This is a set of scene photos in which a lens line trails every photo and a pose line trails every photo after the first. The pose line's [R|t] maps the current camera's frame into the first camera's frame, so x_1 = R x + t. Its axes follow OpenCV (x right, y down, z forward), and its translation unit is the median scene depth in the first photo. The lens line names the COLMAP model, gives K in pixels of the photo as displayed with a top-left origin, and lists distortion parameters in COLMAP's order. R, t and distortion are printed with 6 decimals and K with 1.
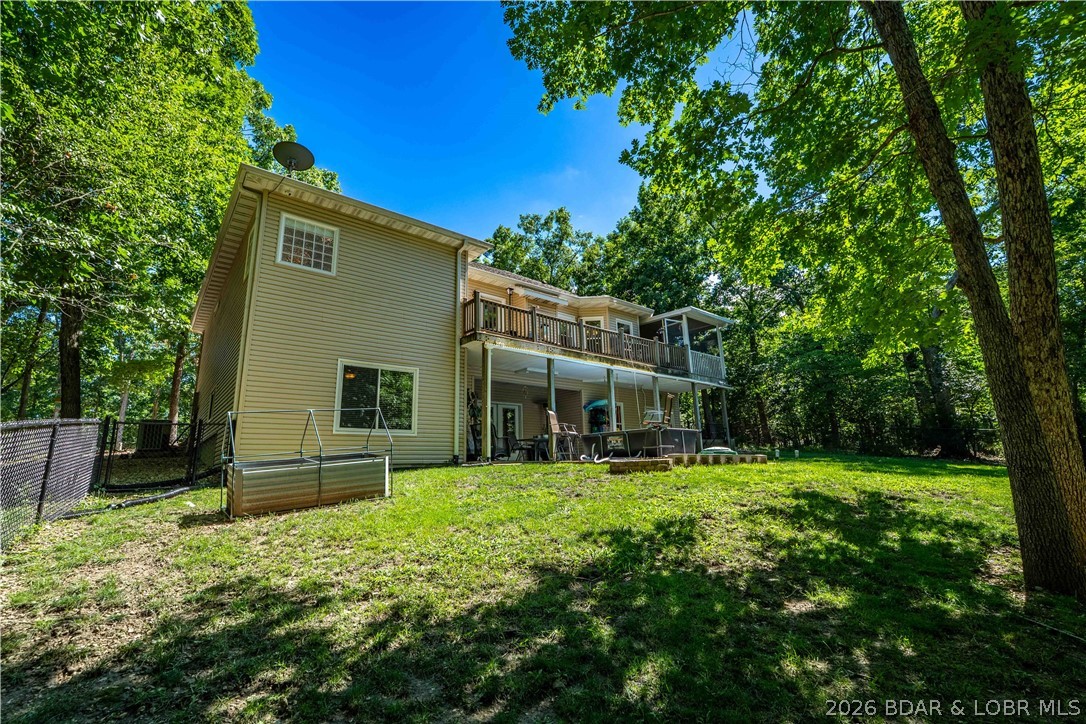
lens RADIAL K [[477.9, 0, 543.0], [0, 477.9, 362.0], [0, 0, 1]] dist [-0.010366, 0.000245]
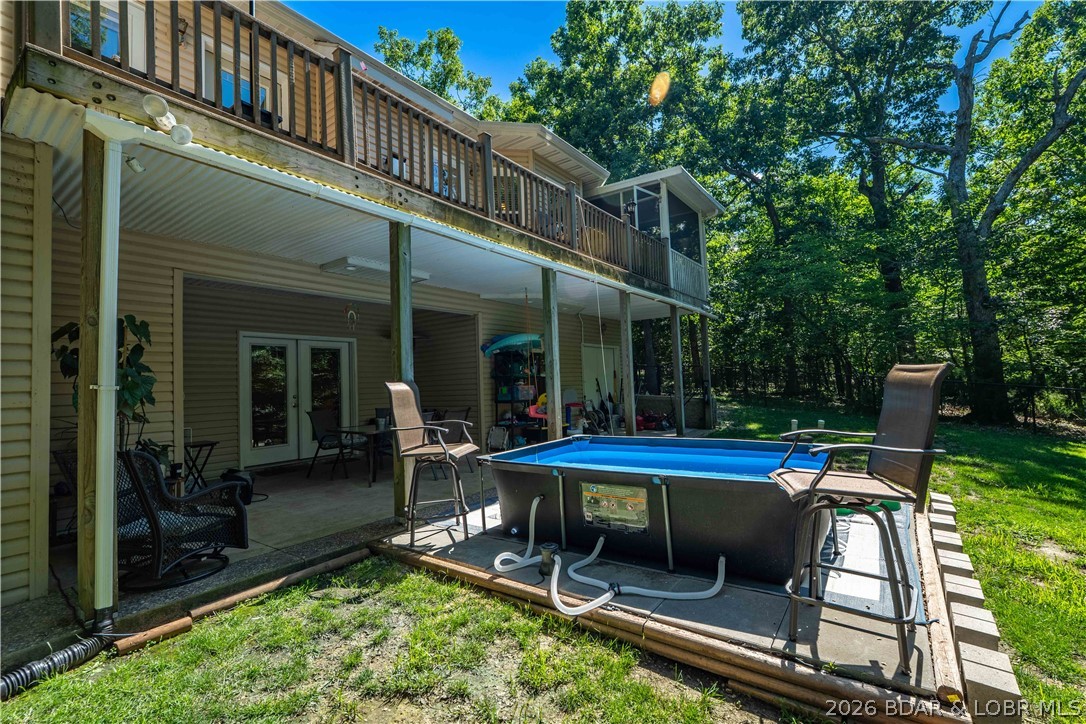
lens RADIAL K [[477.9, 0, 543.0], [0, 477.9, 362.0], [0, 0, 1]] dist [-0.010366, 0.000245]
pose [[0.970844, 0.002999, 0.239692, 0.028303], [-0.043702, 0.985378, 0.164684, 0.024716], [-0.235693, -0.170358, 0.956779, 0.534296]]
